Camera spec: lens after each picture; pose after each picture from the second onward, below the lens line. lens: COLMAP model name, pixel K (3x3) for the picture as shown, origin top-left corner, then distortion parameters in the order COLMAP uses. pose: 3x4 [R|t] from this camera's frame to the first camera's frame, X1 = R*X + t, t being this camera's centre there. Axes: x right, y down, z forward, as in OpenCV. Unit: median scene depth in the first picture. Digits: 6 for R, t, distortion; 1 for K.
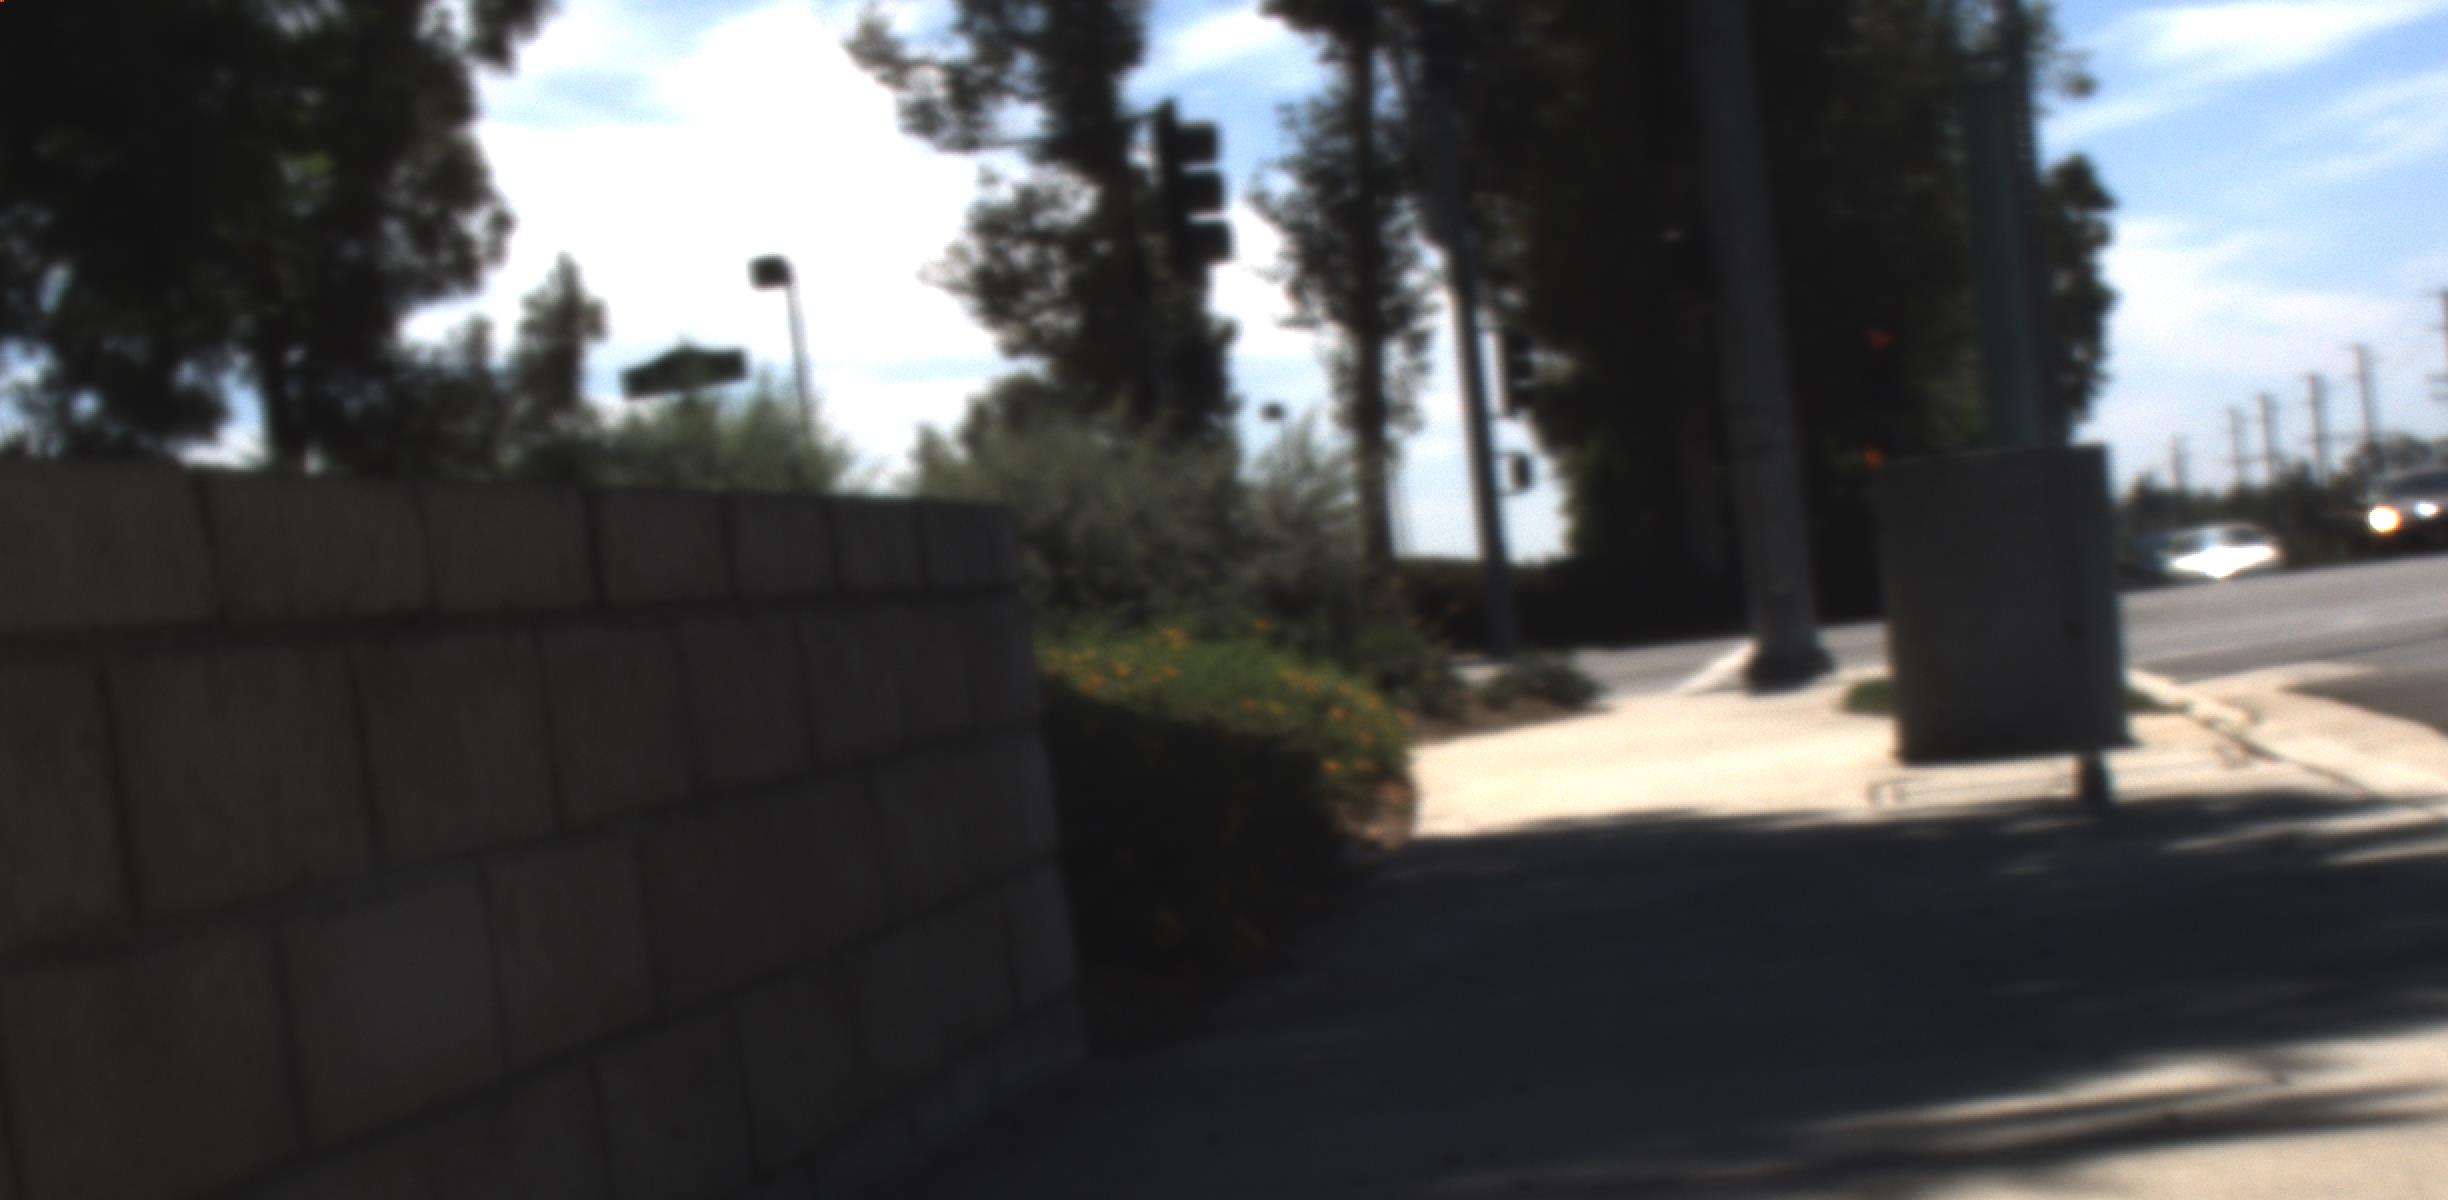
lens RADIAL K [[4831.6, 0, 1224.0], [0, 4831.6, 600.0], [0, 0, 1]] dist [-0.070398, -0.185431]
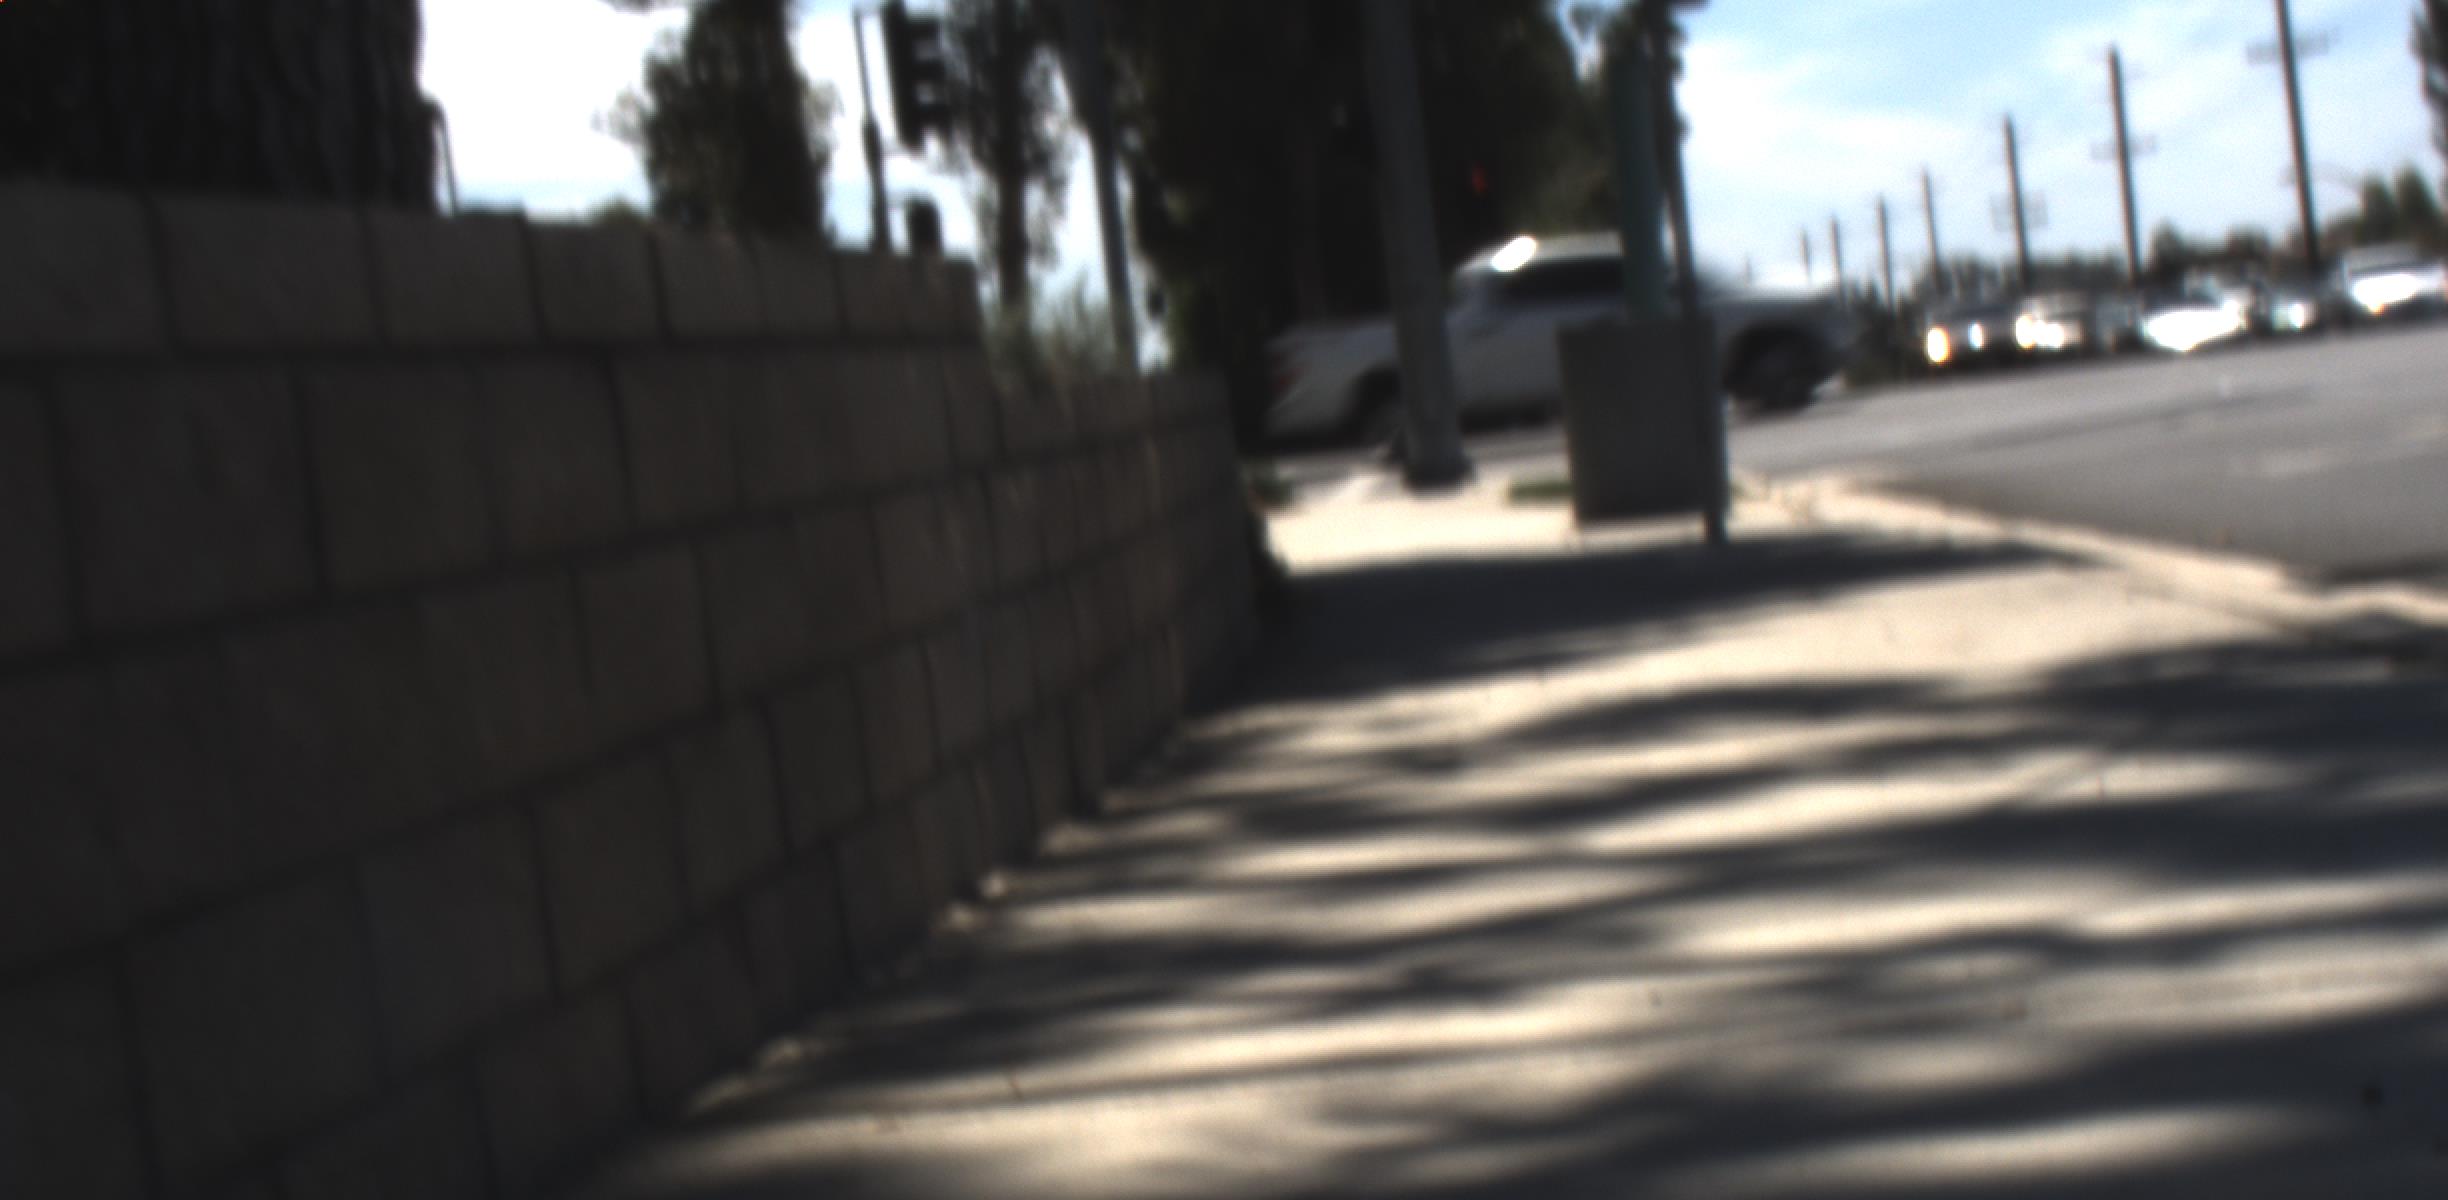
lens RADIAL K [[4824.5, 0, 1223.5], [0, 4824.5, 734.8], [0, 0, 1]] dist [0.018568, 0.109948]
pose [[0.996130, -0.011691, 0.087107, -0.018267], [0.006101, 0.997921, 0.064164, 0.000338], [-0.087676, -0.063385, 0.994130, -0.087116]]
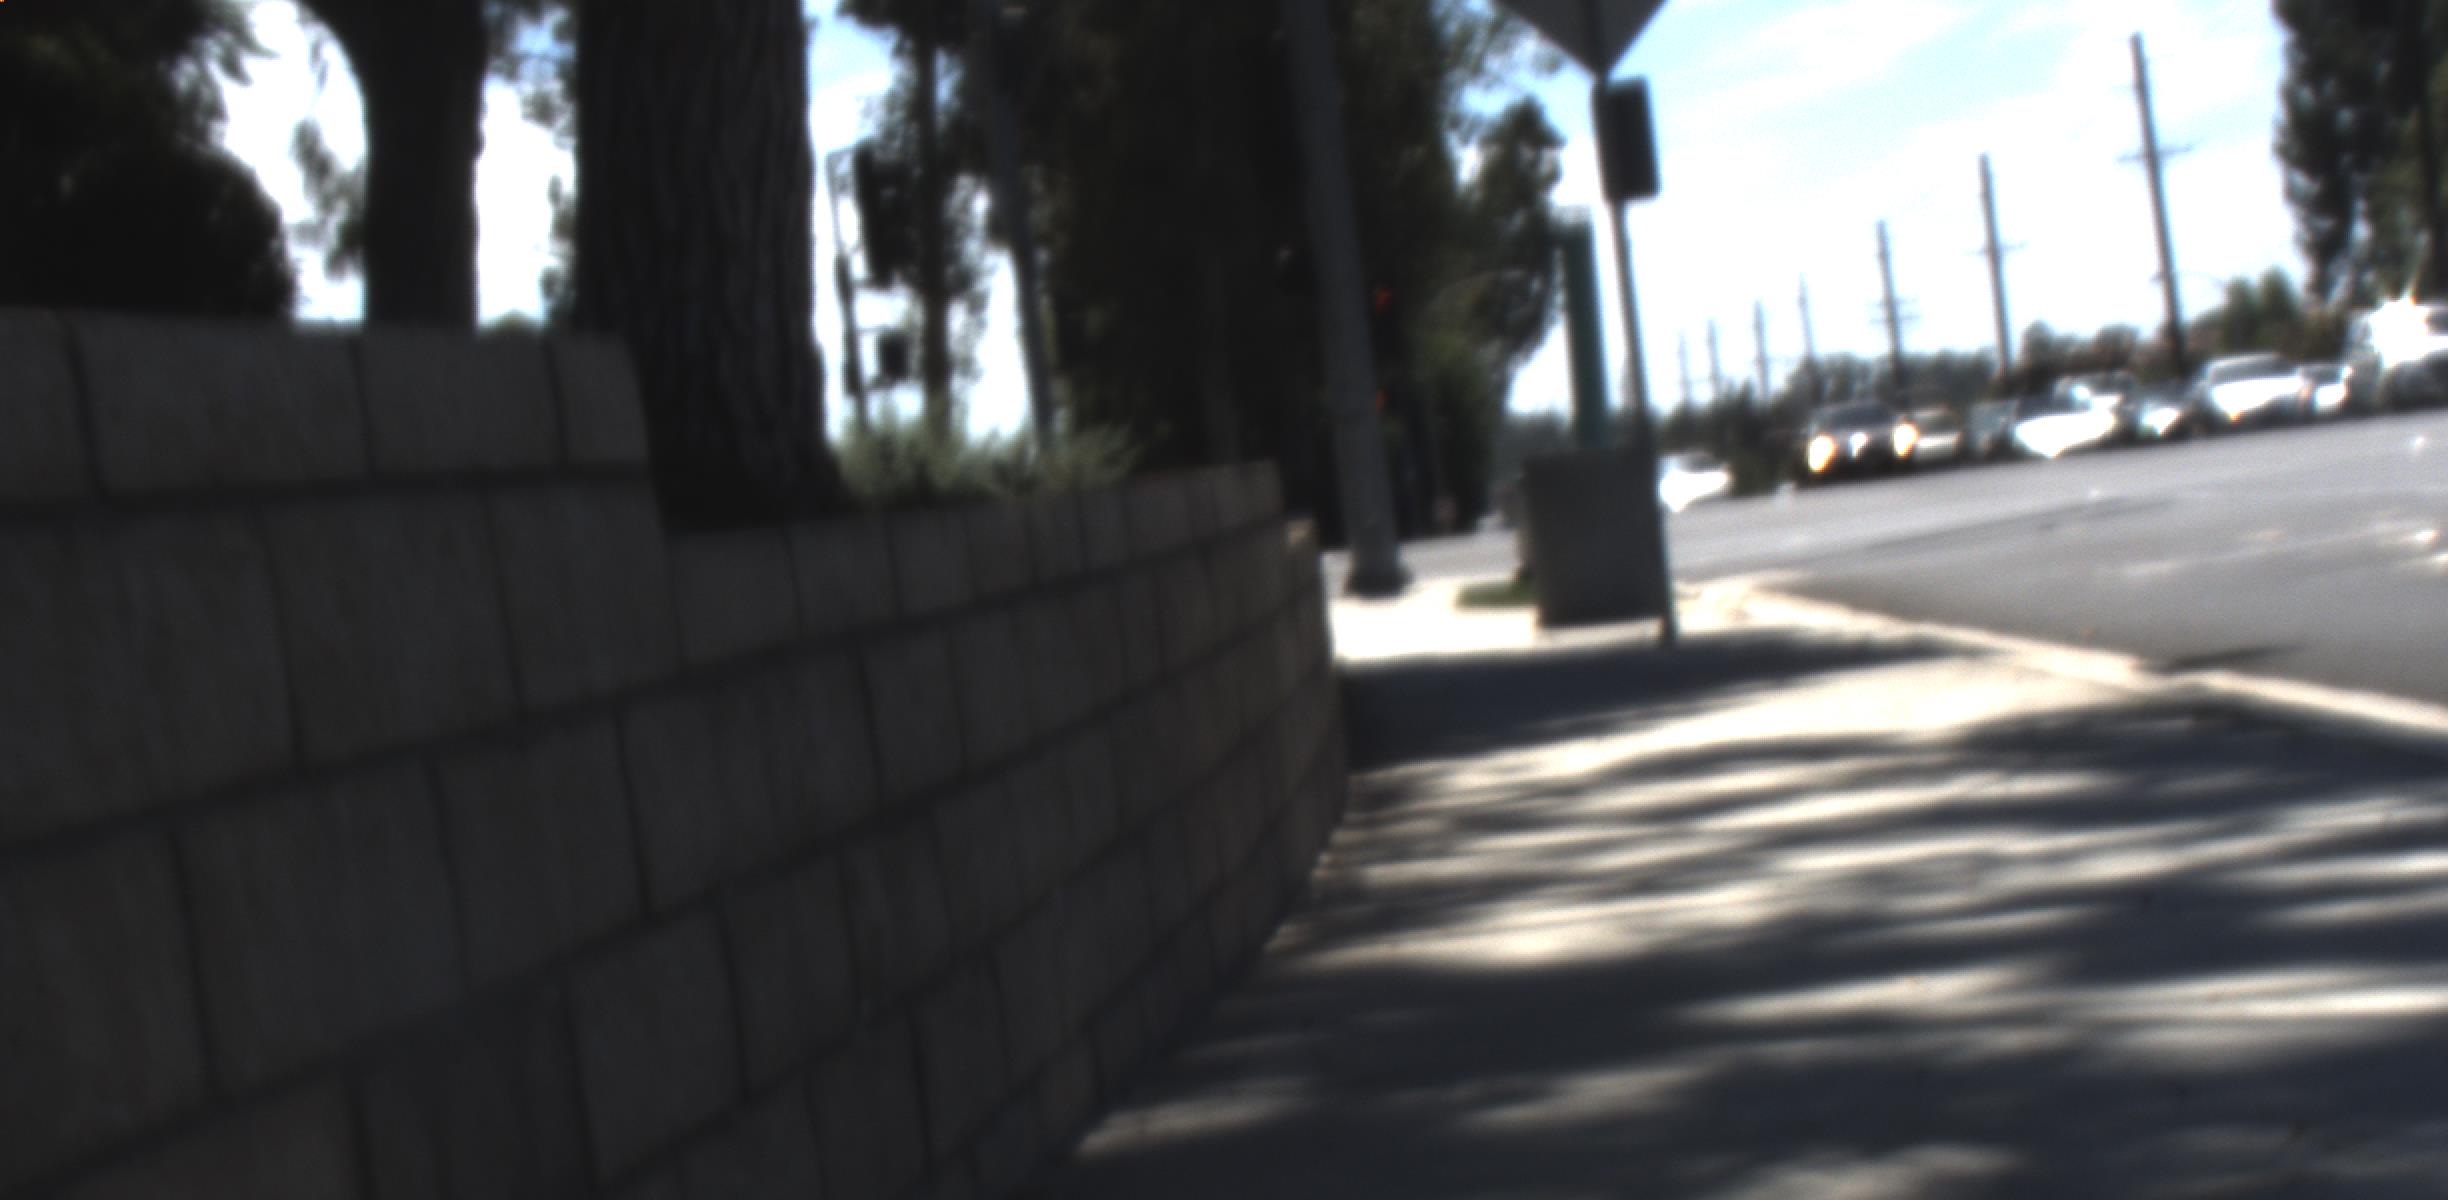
lens RADIAL K [[4829.8, 0, 1160.9], [0, 4829.8, 597.7], [0, 0, 1]] dist [-0.013380, 0.160409]
pose [[0.994904, -0.014732, 0.099741, -0.031400], [0.013297, 0.999799, 0.015035, -0.000967], [-0.099942, -0.013632, 0.994900, -0.132544]]
